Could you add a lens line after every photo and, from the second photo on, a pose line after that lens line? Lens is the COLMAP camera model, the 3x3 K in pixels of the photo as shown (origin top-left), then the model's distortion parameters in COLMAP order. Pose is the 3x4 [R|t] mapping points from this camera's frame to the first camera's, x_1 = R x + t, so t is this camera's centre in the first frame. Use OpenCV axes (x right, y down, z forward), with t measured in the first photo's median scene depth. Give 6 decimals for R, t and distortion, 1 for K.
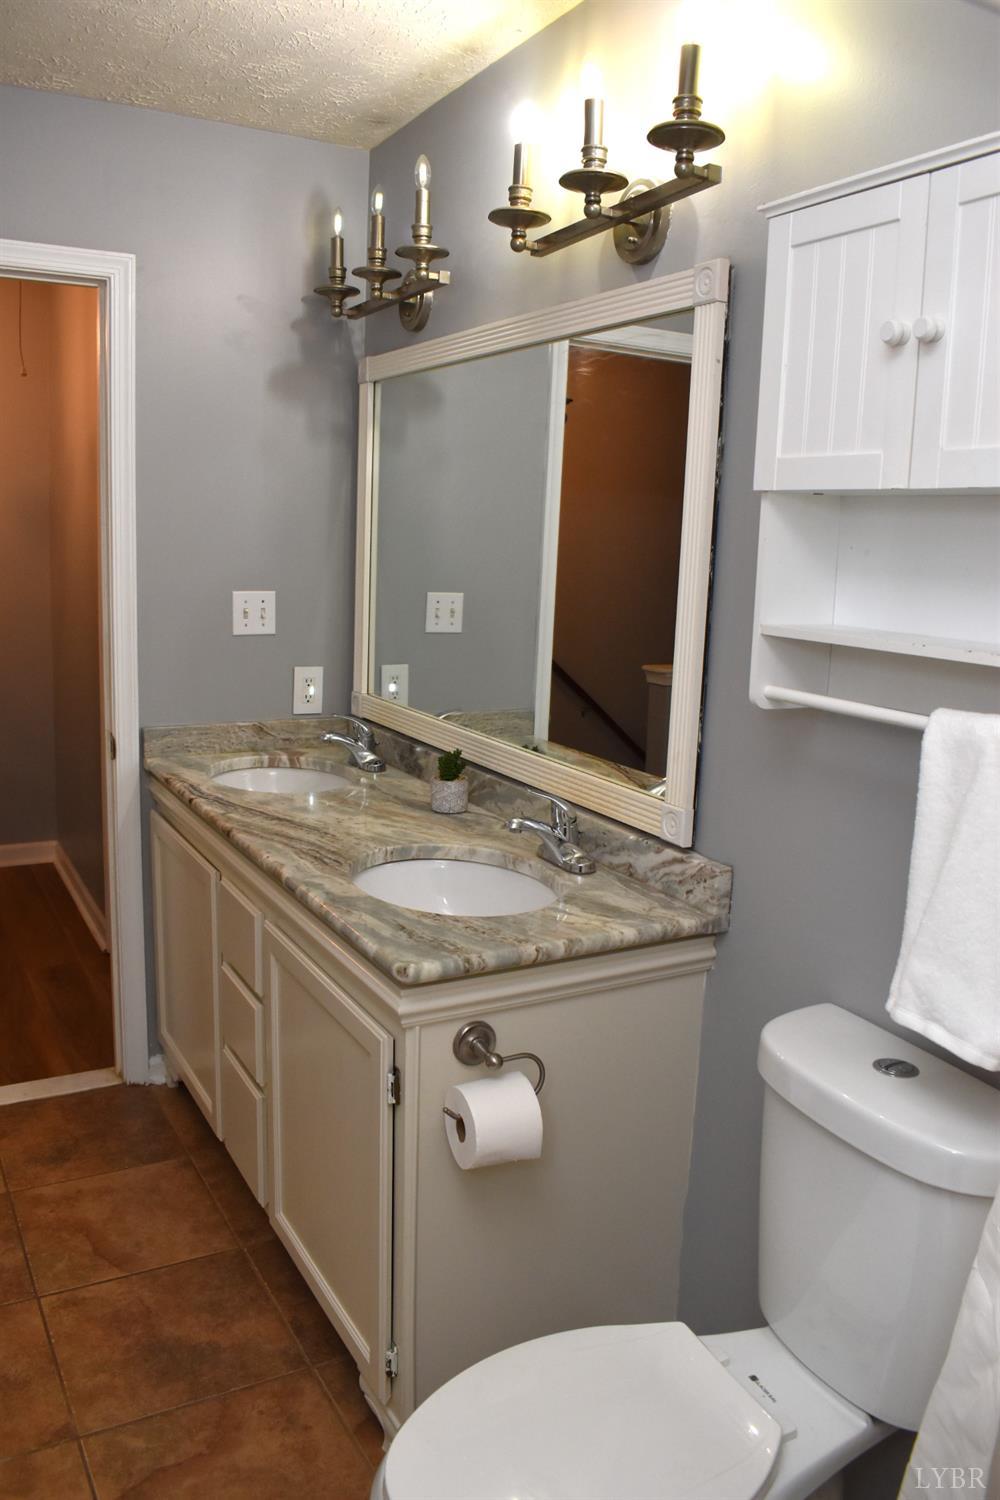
lens RADIAL K [[1169.6, 0, 504.9], [0, 1169.6, 752.3], [0, 0, 1]] dist [-0.098462, 0.017765]
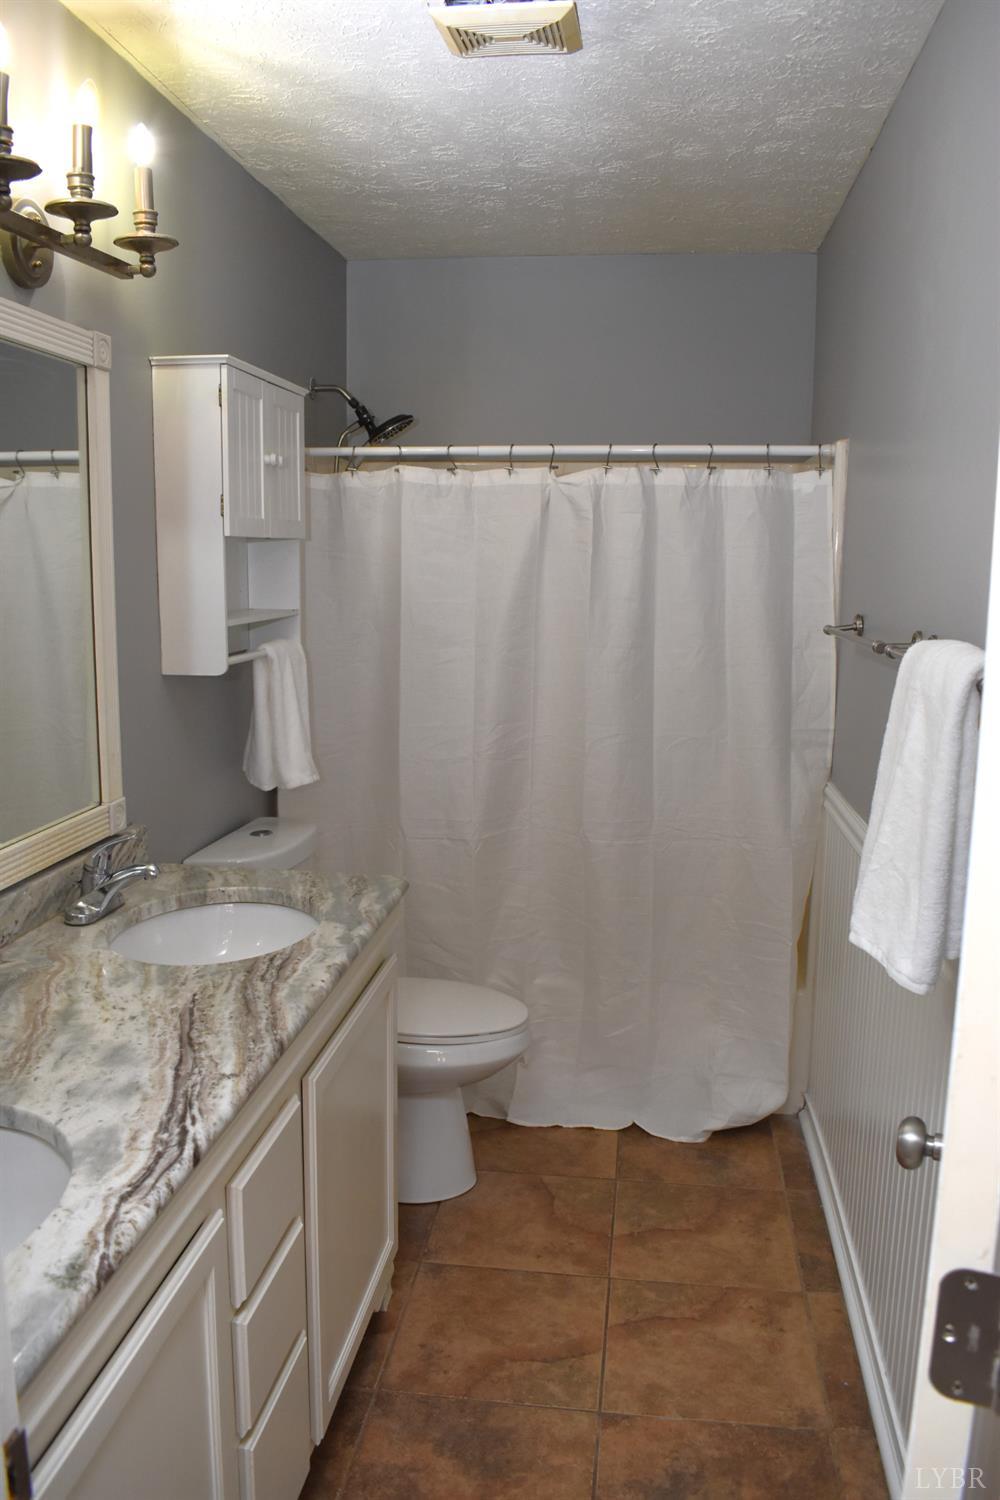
lens RADIAL K [[1169.6, 0, 502.1], [0, 1169.6, 743.8], [0, 0, 1]] dist [-0.098462, 0.017765]
pose [[-0.799561, -0.139306, 0.584206, -0.728309], [0.069138, 0.944912, 0.319941, -0.307712], [-0.596592, 0.296203, -0.745883, 1.425748]]
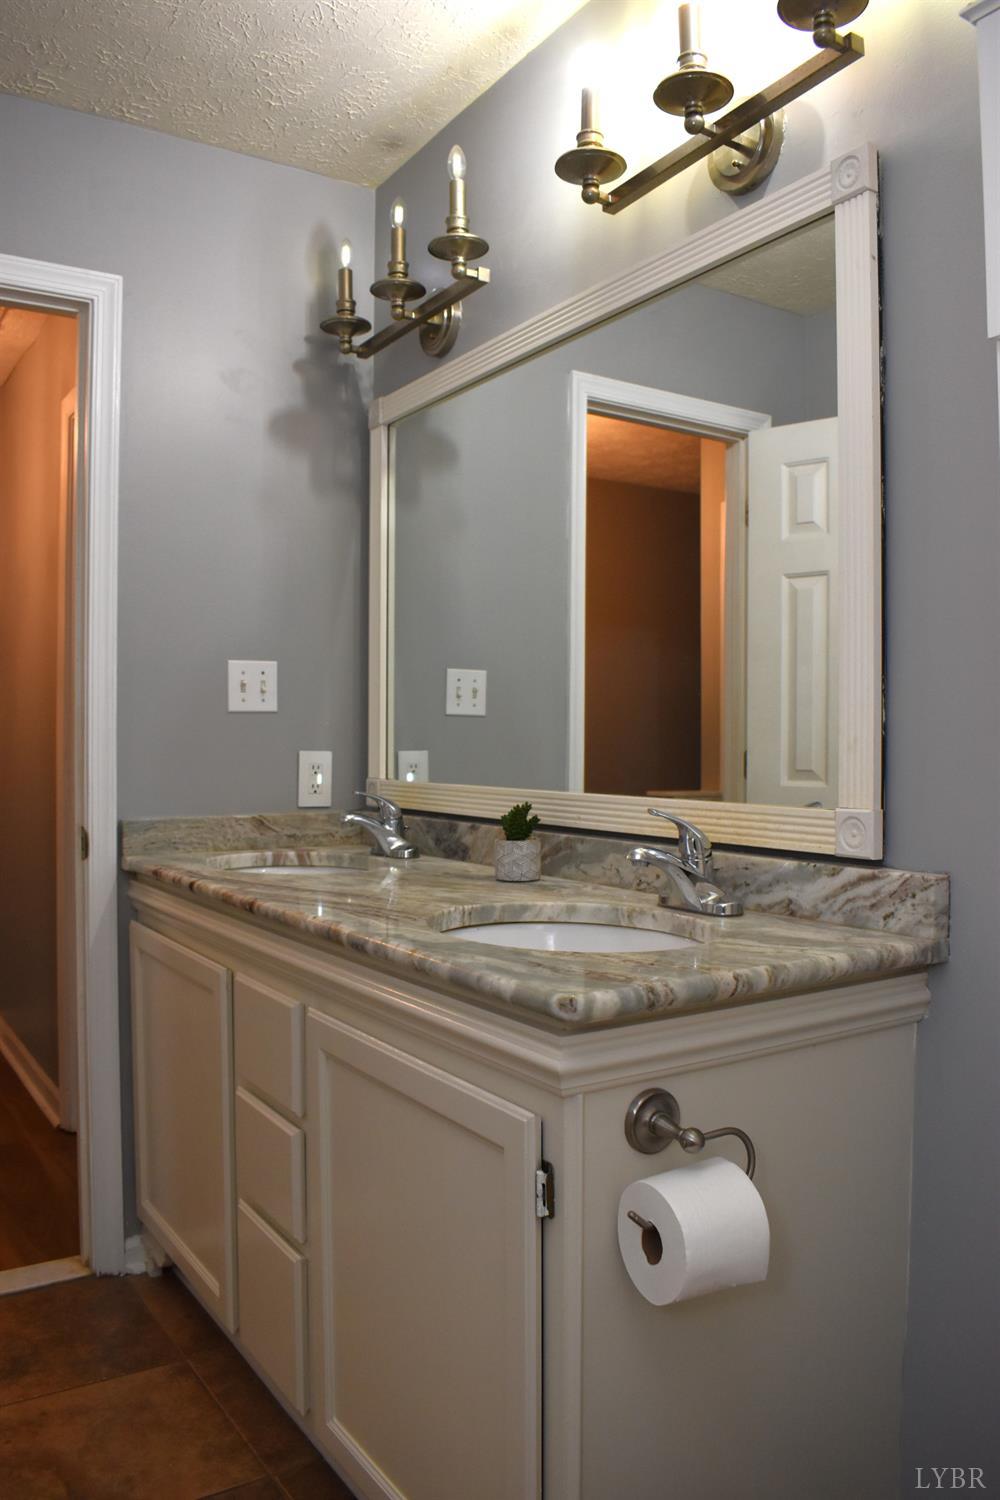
lens RADIAL K [[1169.6, 0, 505.1], [0, 1169.6, 749.8], [0, 0, 1]] dist [-0.098462, 0.017765]
pose [[0.997434, -0.036228, 0.061753, -0.117978], [0.046527, 0.983559, -0.174489, 0.116000], [-0.054417, 0.176914, 0.982721, 0.218626]]
